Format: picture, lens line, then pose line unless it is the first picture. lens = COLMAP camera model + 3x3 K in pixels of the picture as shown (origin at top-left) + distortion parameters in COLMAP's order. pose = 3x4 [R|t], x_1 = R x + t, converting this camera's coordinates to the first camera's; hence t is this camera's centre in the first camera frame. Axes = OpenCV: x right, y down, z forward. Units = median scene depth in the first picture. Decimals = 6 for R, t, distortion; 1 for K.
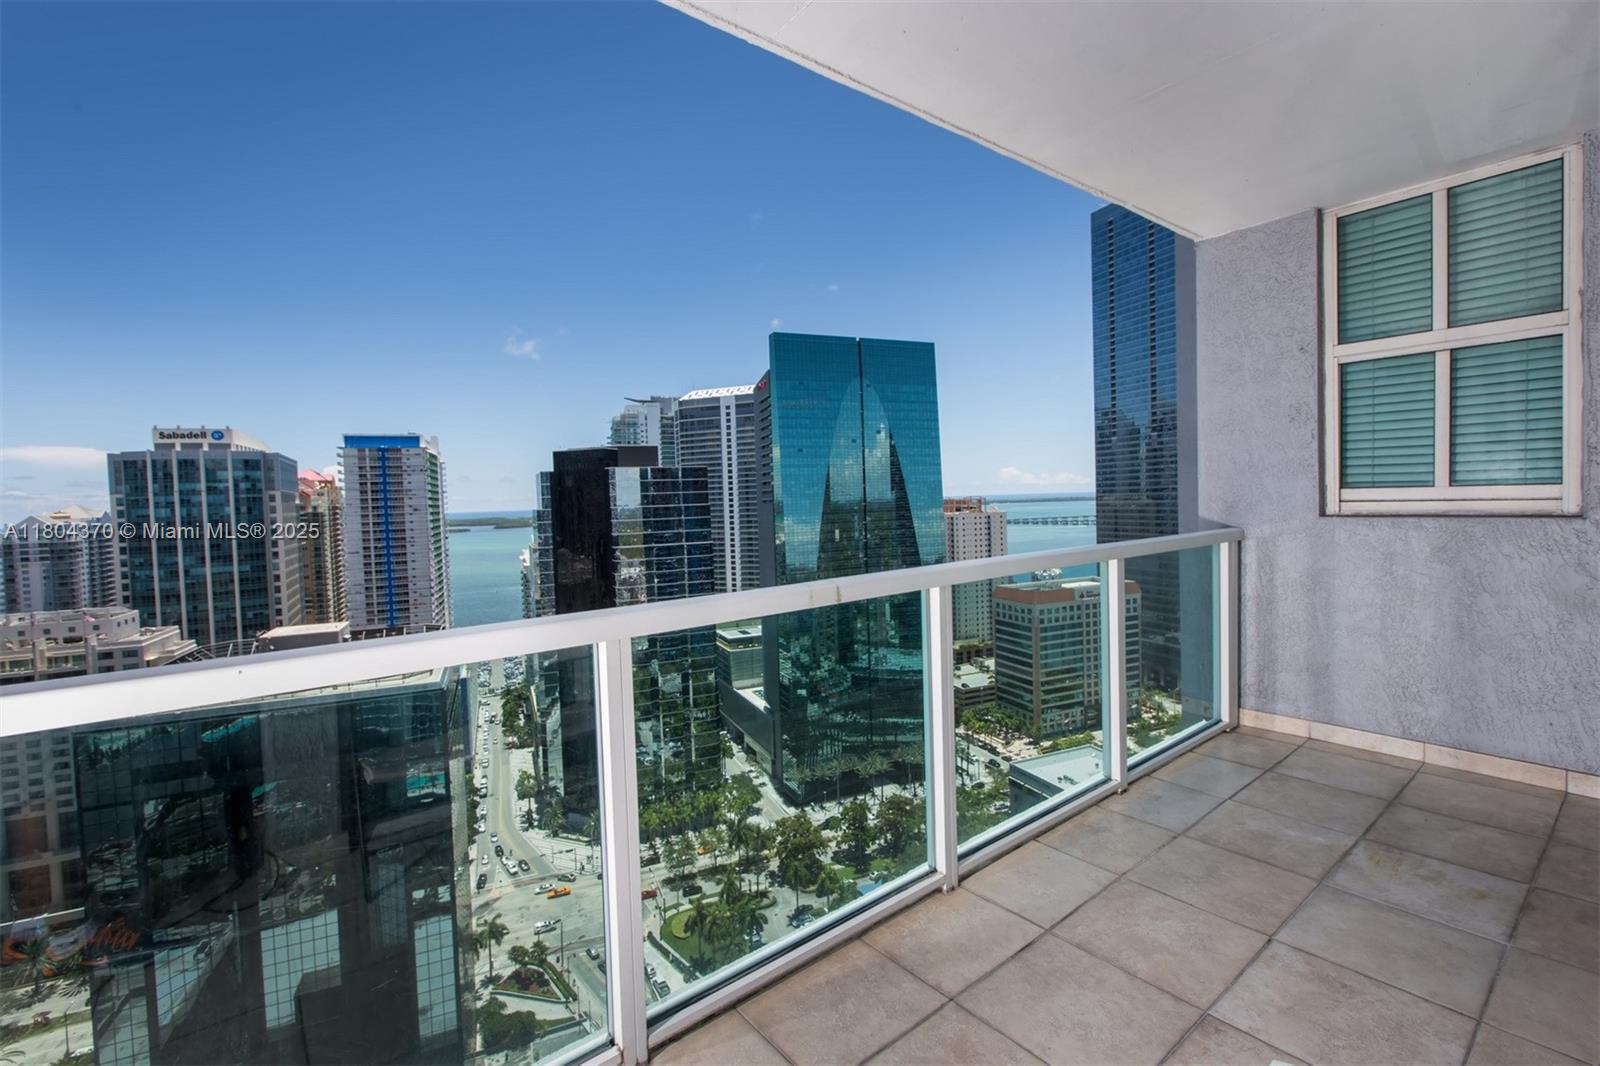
lens RADIAL K [[698.3, 0, 793.6], [0, 698.3, 521.6], [0, 0, 1]] dist [-0.001567, -0.000713]
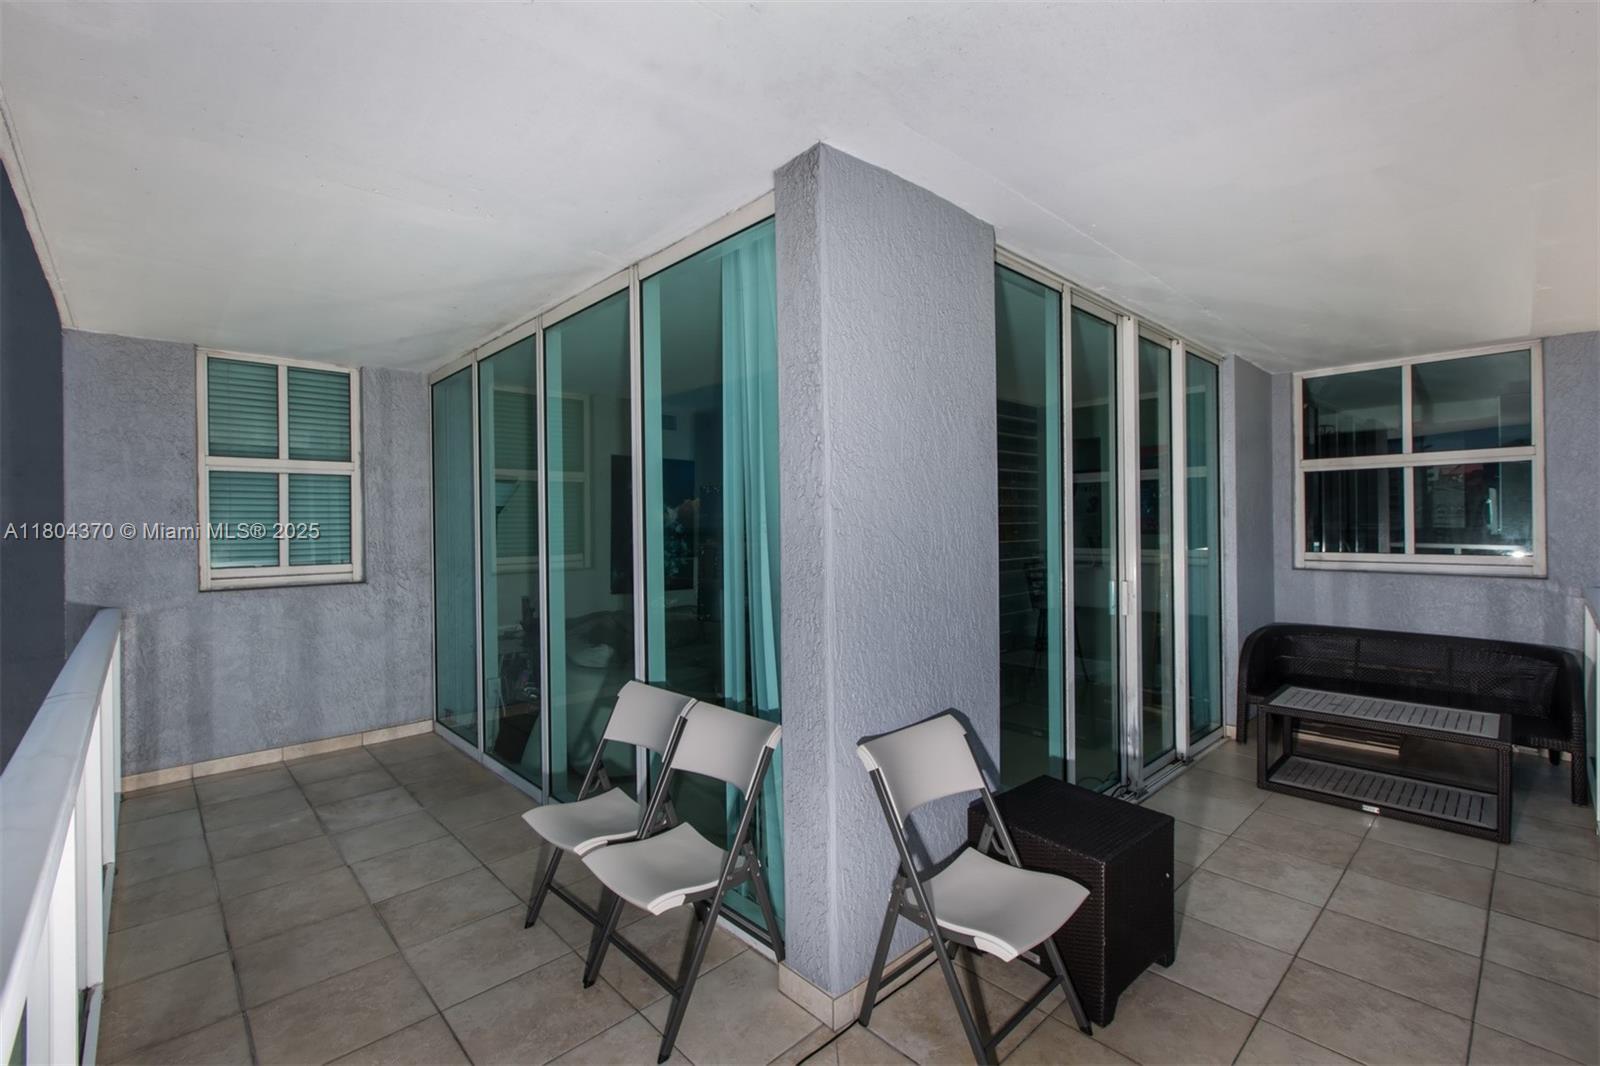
lens RADIAL K [[698.3, 0, 793.6], [0, 698.3, 521.6], [0, 0, 1]] dist [-0.001567, -0.000713]
pose [[-0.061988, 0.027779, 0.997690, -0.596056], [0.047248, 0.998574, -0.024868, -0.057402], [-0.996958, 0.045597, -0.063212, 0.031485]]
